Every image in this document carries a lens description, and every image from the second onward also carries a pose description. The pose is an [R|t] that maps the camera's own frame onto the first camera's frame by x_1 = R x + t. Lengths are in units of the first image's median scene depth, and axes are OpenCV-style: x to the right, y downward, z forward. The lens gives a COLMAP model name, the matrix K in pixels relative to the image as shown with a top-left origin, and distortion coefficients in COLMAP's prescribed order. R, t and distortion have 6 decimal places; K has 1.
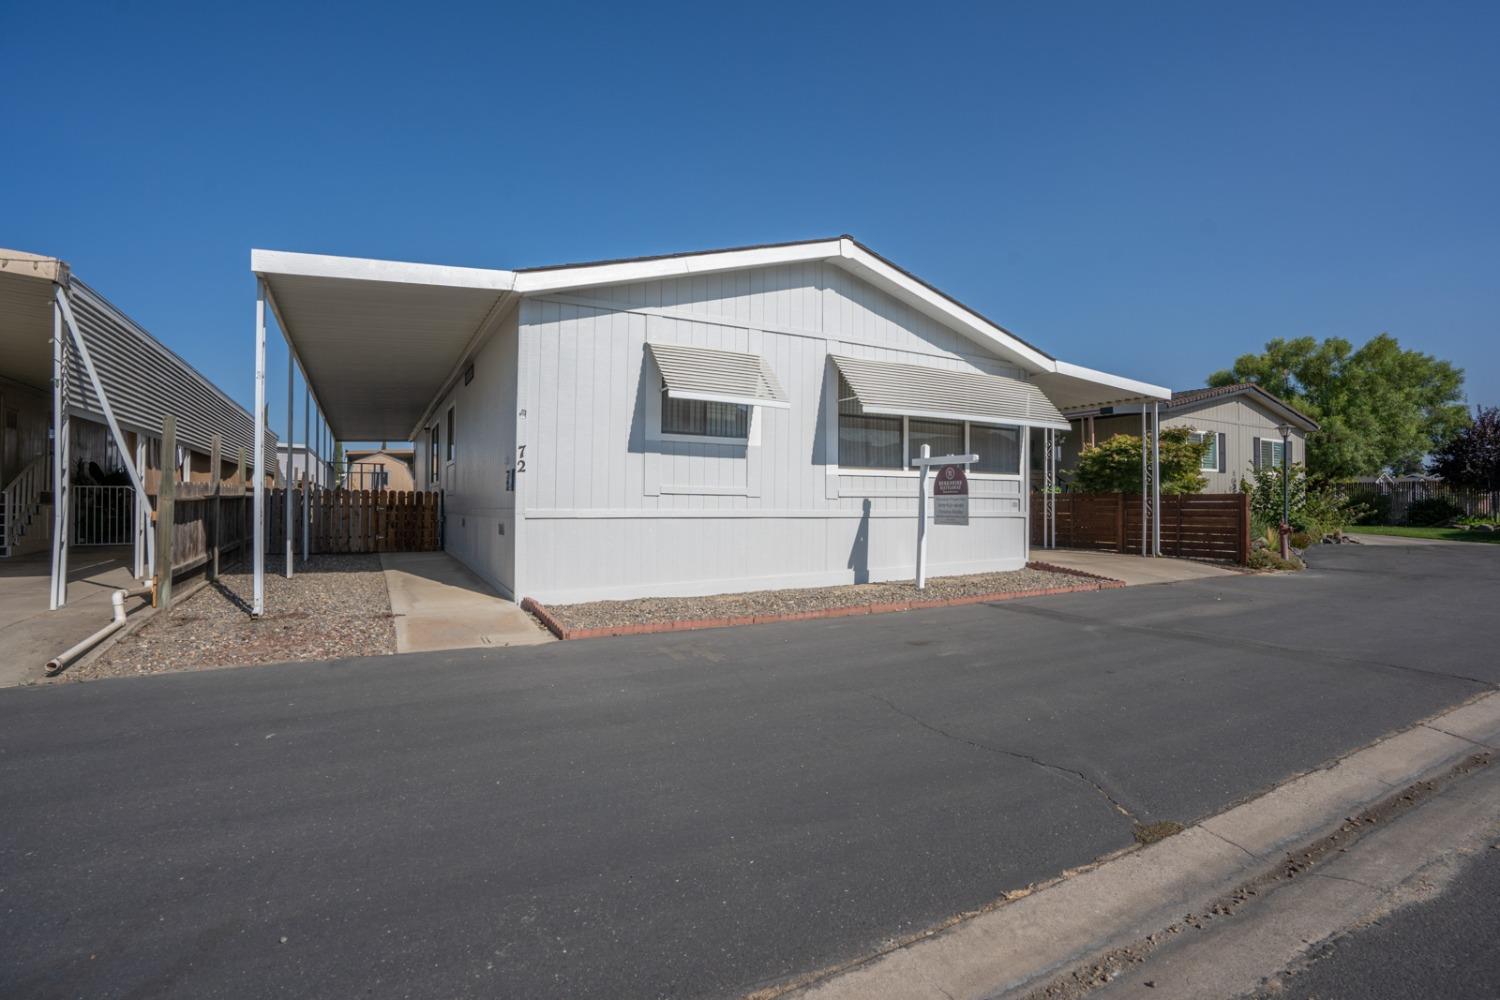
lens RADIAL K [[709.7, 0, 750.0], [0, 709.7, 500.0], [0, 0, 1]] dist [-0.048743, -0.000052]
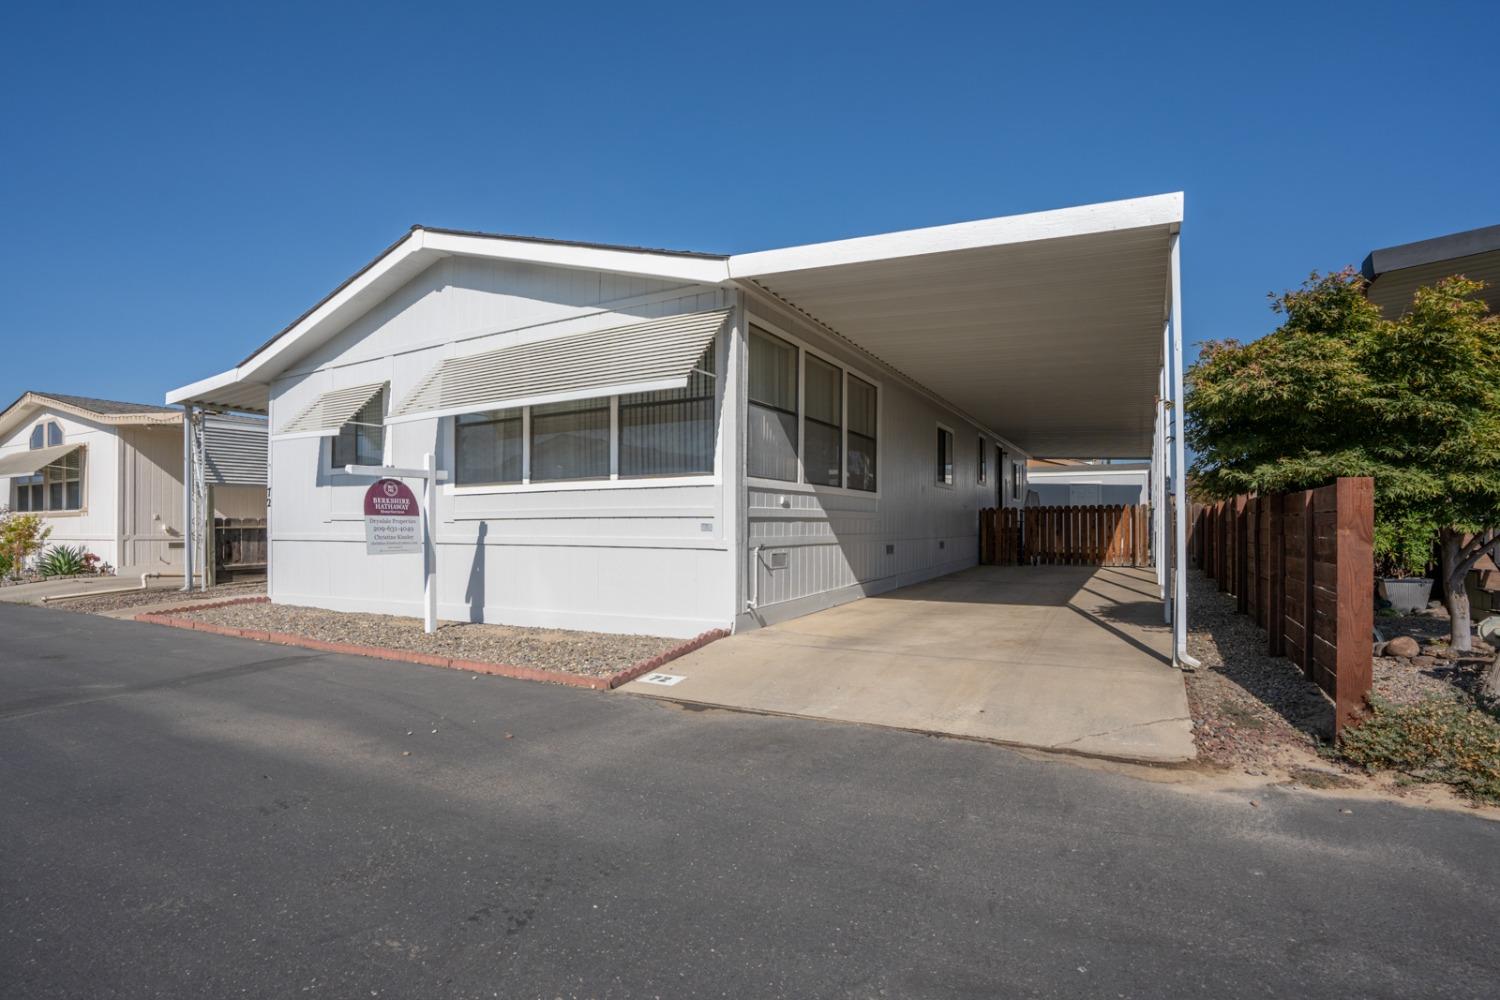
lens RADIAL K [[707.3, 0, 750.6], [0, 707.3, 532.7], [0, 0, 1]] dist [-0.043257, 0.000150]
pose [[0.525352, -0.001676, -0.850883, 1.042394], [0.007530, 0.999968, 0.002679, 0.011824], [0.850852, -0.007814, 0.525348, 0.845912]]
